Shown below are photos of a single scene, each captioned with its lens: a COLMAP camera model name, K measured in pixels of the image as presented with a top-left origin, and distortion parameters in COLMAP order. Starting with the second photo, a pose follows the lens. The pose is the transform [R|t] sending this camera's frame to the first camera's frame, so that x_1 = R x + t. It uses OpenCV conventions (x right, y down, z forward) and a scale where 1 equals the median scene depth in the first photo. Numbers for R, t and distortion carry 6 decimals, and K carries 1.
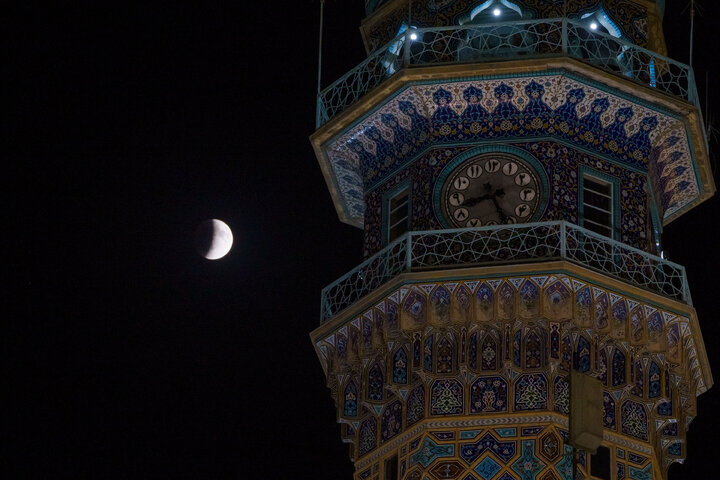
lens RADIAL K [[4313.6, 0, 360.0], [0, 4313.6, 240.0], [0, 0, 1]] dist [0.365002, 14.896950]
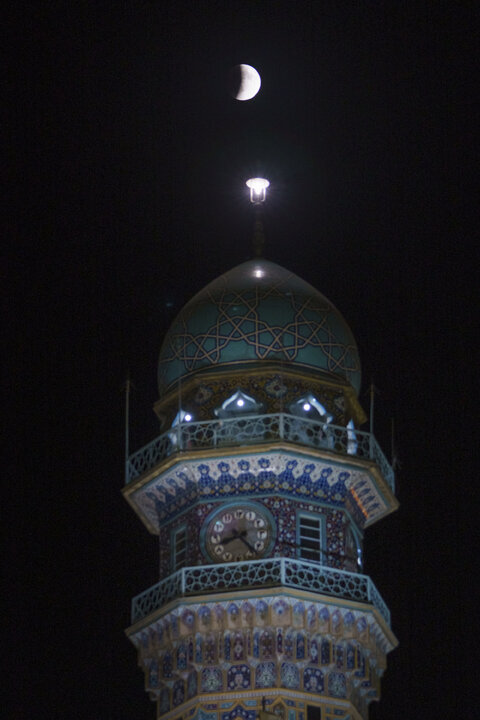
lens RADIAL K [[4313.6, 0, 240.0], [0, 4313.6, 360.0], [0, 0, 1]] dist [0.365002, 14.896950]
pose [[0.997122, -0.054964, -0.052216, 0.112724], [0.059764, 0.993652, 0.095307, -0.214253], [0.046646, -0.098154, 0.994077, -0.488425]]
